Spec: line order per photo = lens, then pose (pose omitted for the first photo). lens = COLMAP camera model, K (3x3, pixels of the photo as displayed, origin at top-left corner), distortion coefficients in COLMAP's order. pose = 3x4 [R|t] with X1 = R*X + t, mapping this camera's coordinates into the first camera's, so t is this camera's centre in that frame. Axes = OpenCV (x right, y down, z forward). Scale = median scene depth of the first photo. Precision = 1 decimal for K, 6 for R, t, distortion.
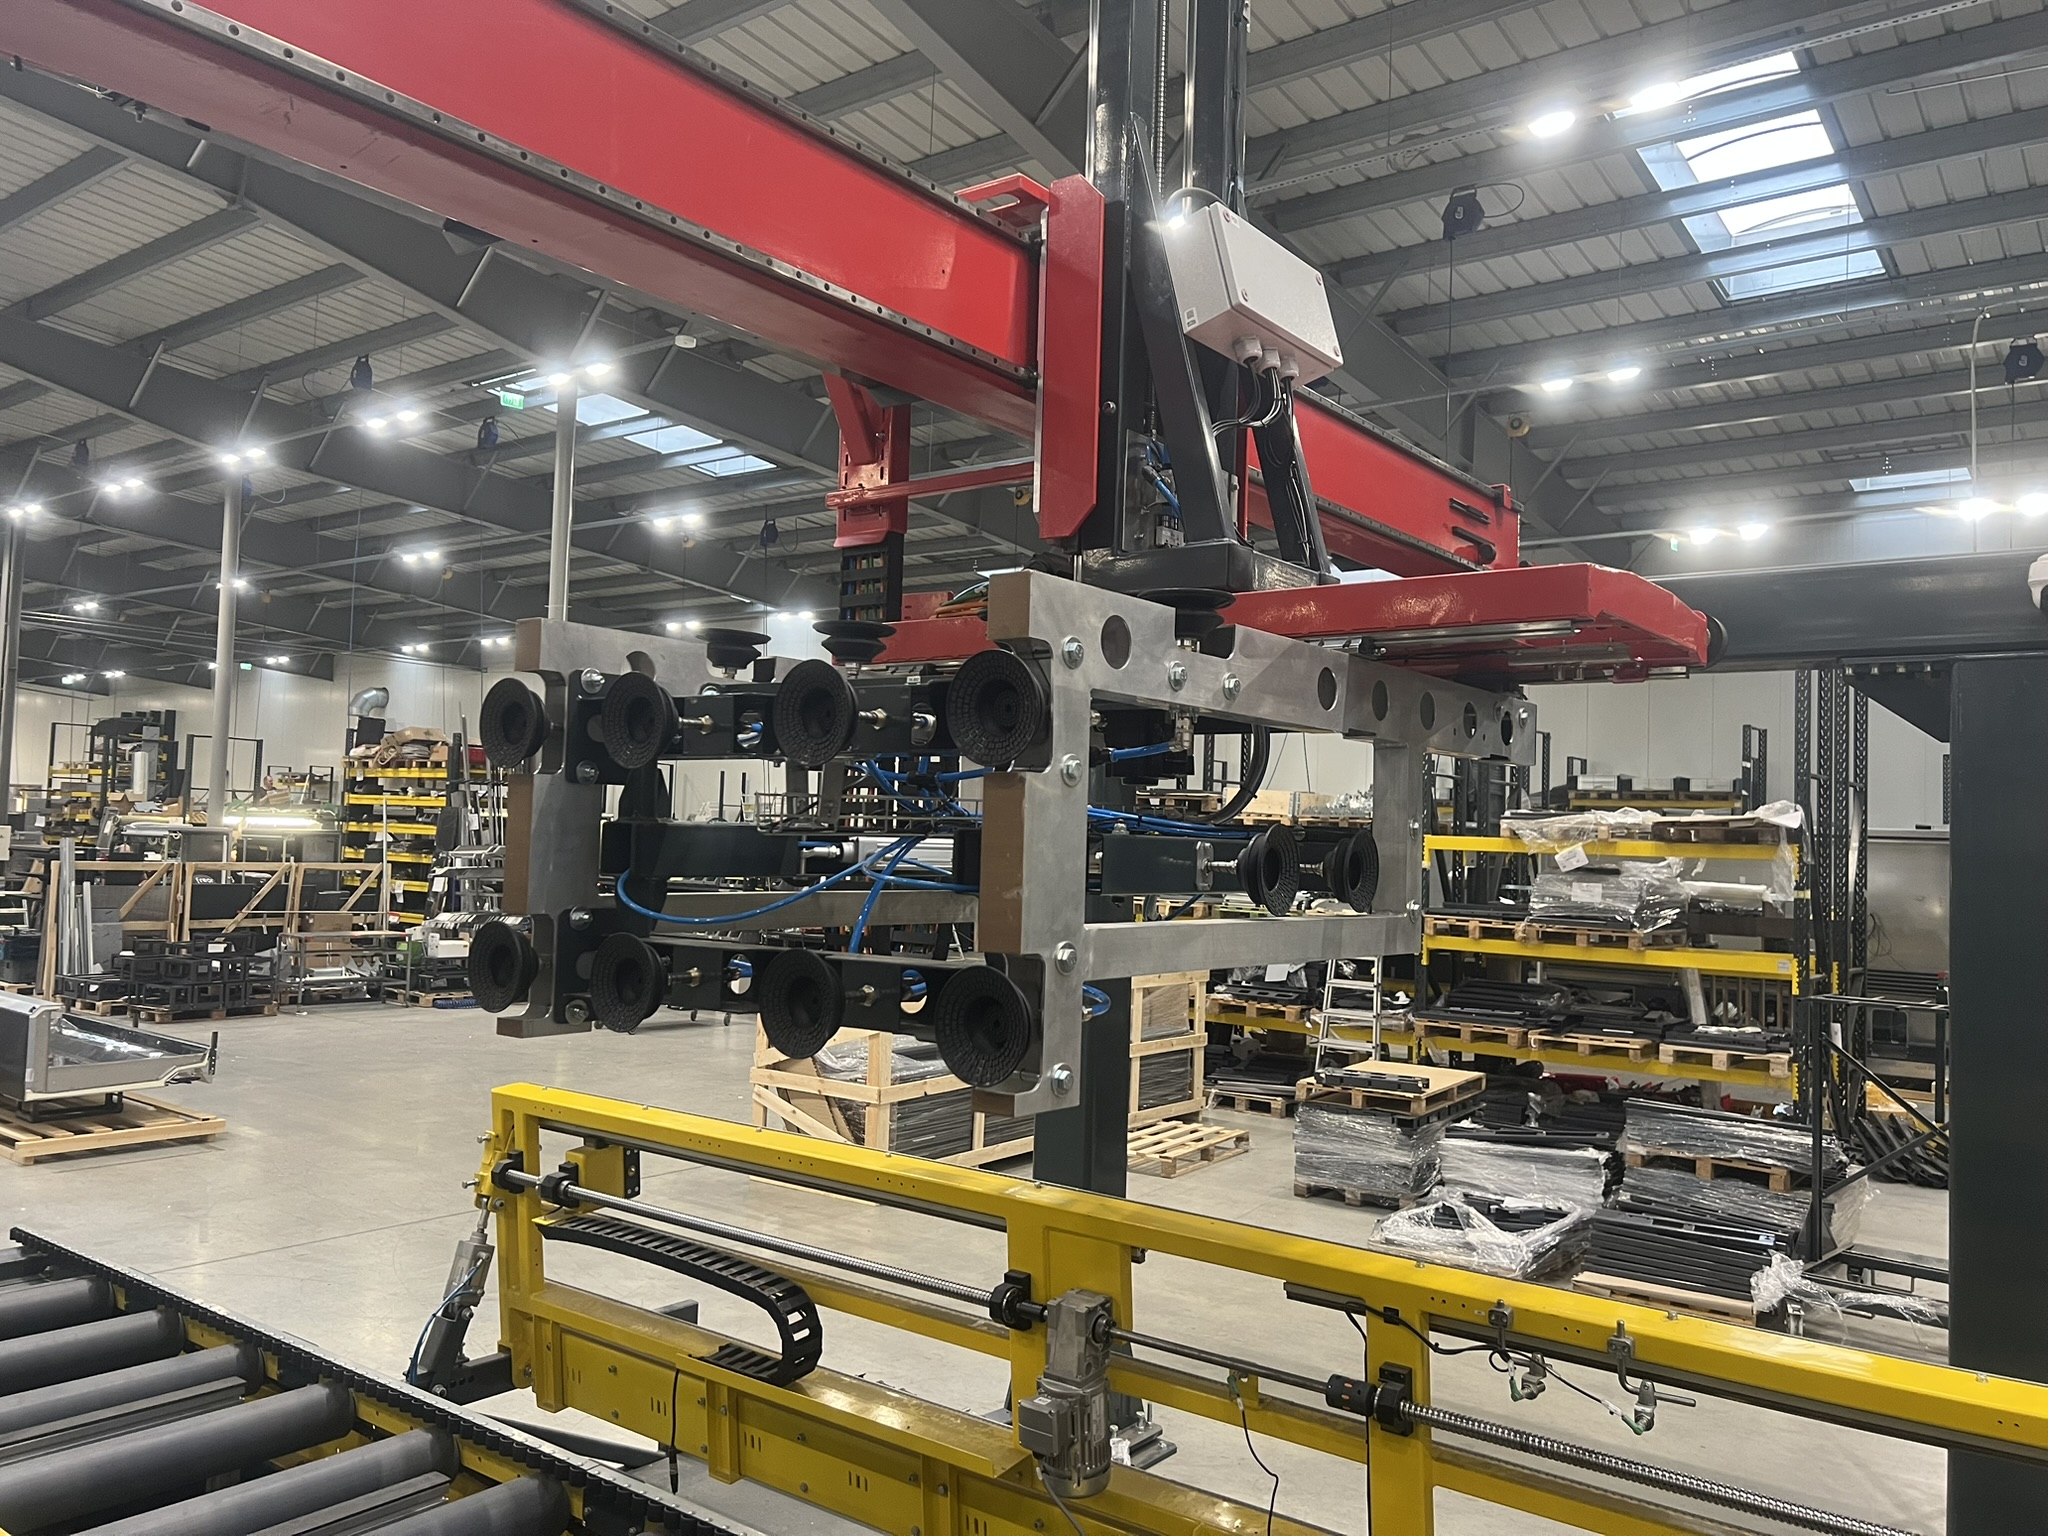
lens RADIAL K [[1540.6, 0, 1060.4], [0, 1540.6, 811.5], [0, 0, 1]] dist [0.045645, -0.039409]
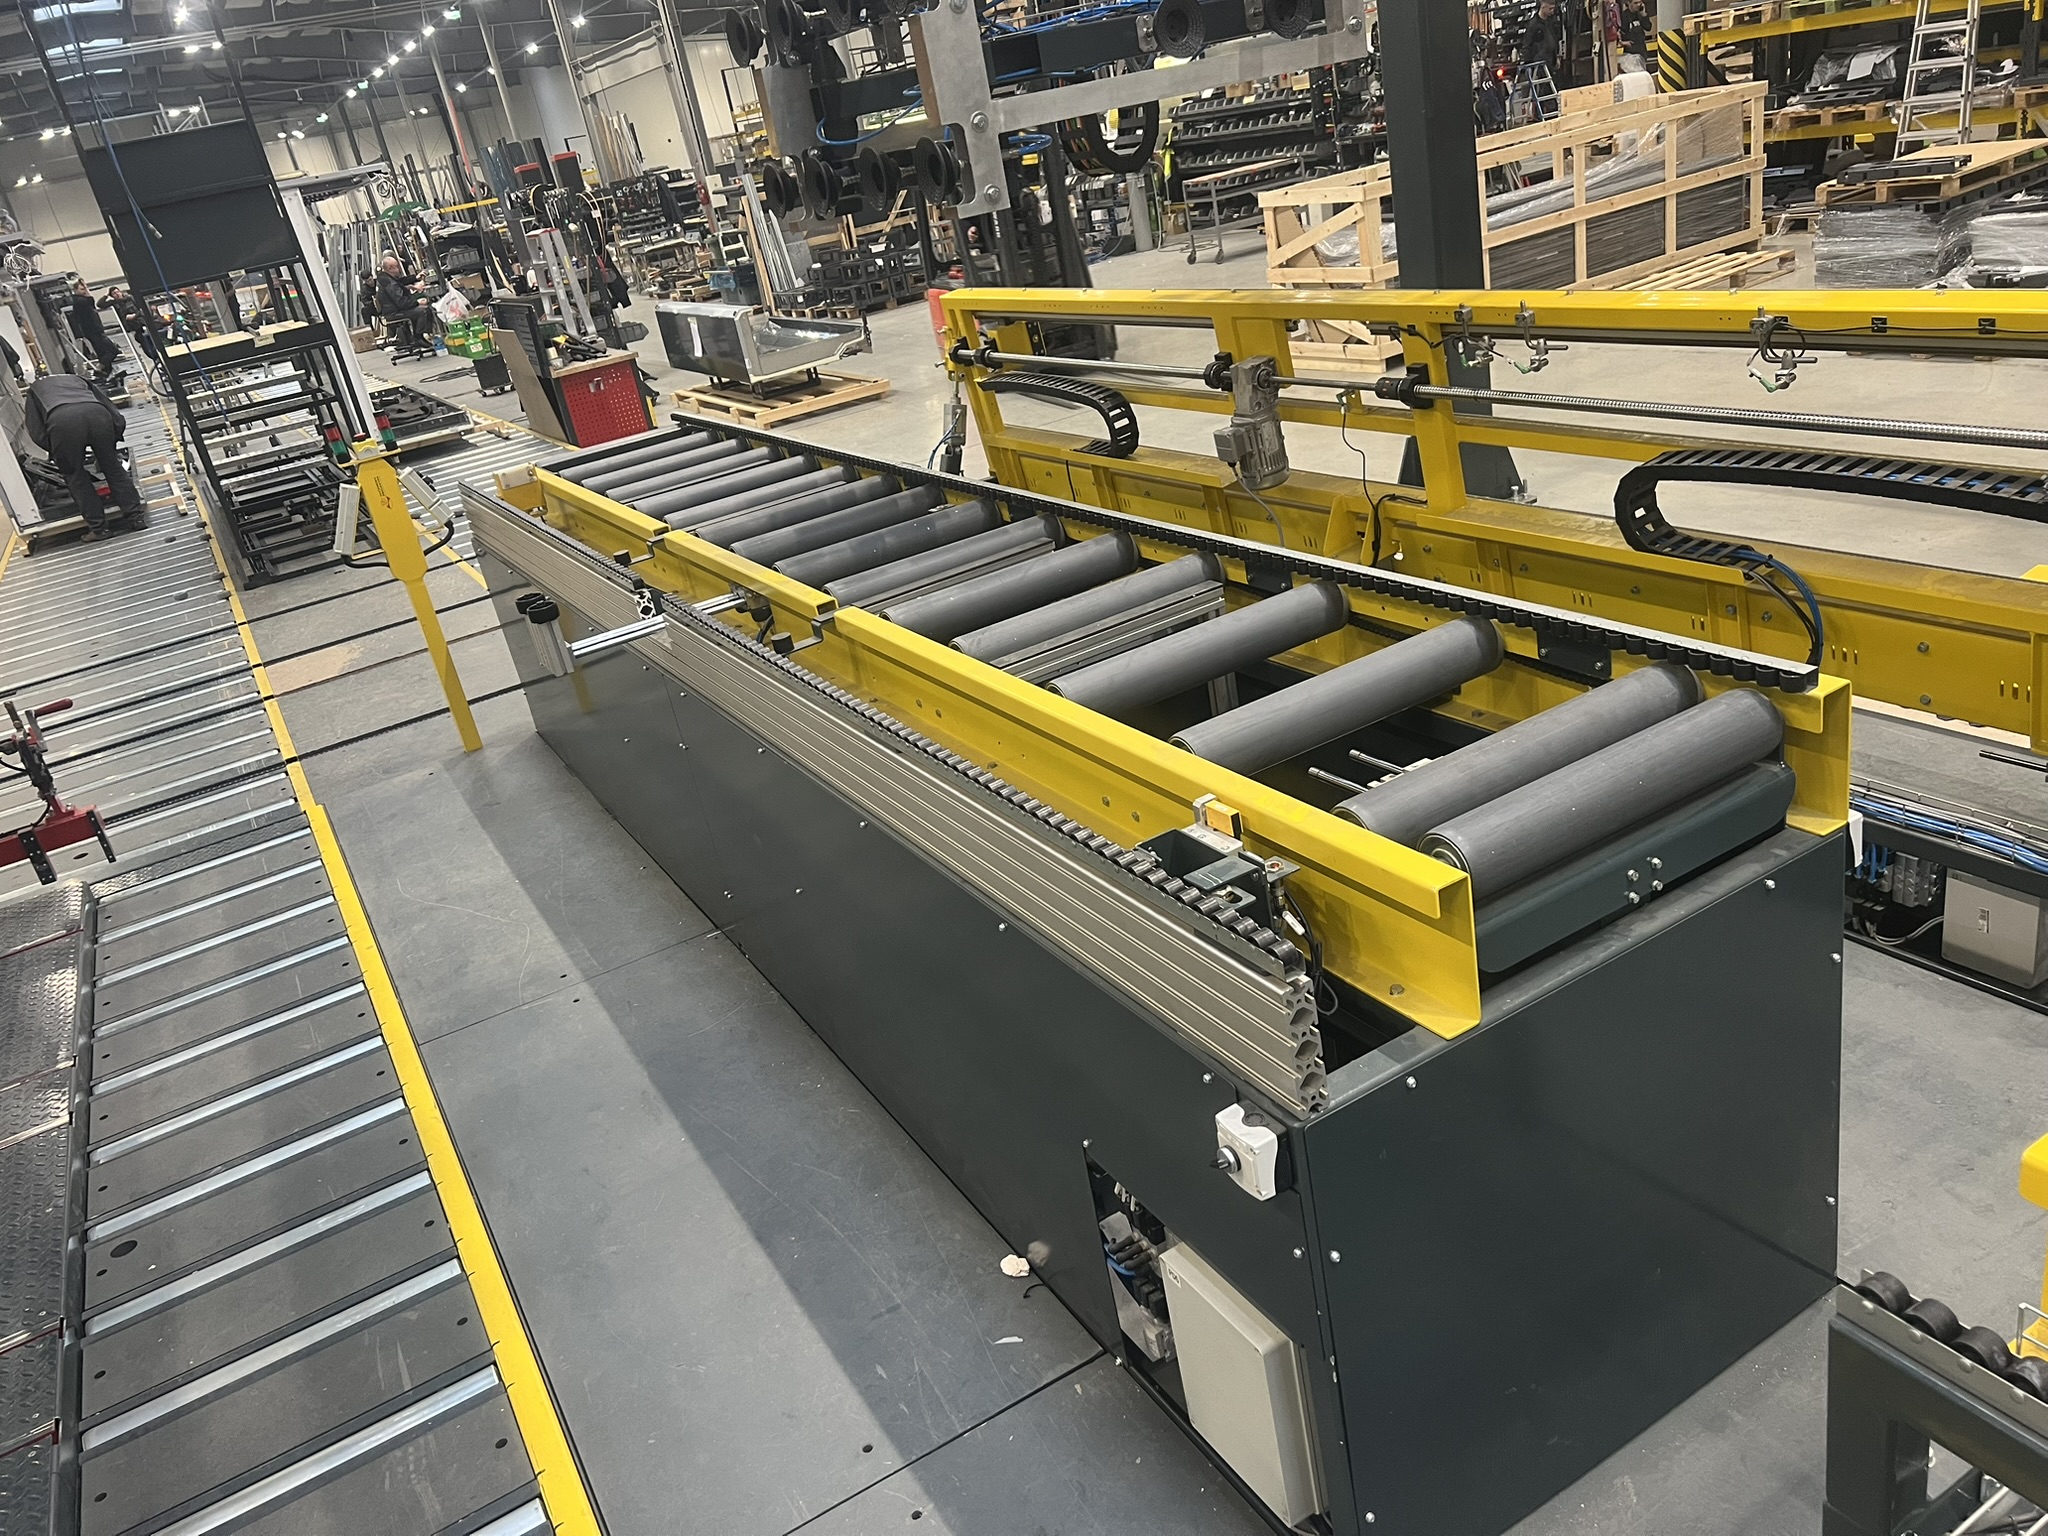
lens RADIAL K [[1540.6, 0, 1104.6], [0, 1540.6, 729.5], [0, 0, 1]] dist [0.045645, -0.039409]
pose [[0.910857, -0.046525, -0.410092, 0.107872], [0.217259, 0.898865, 0.380579, 0.010457], [0.350911, -0.435749, 0.828845, -0.091605]]
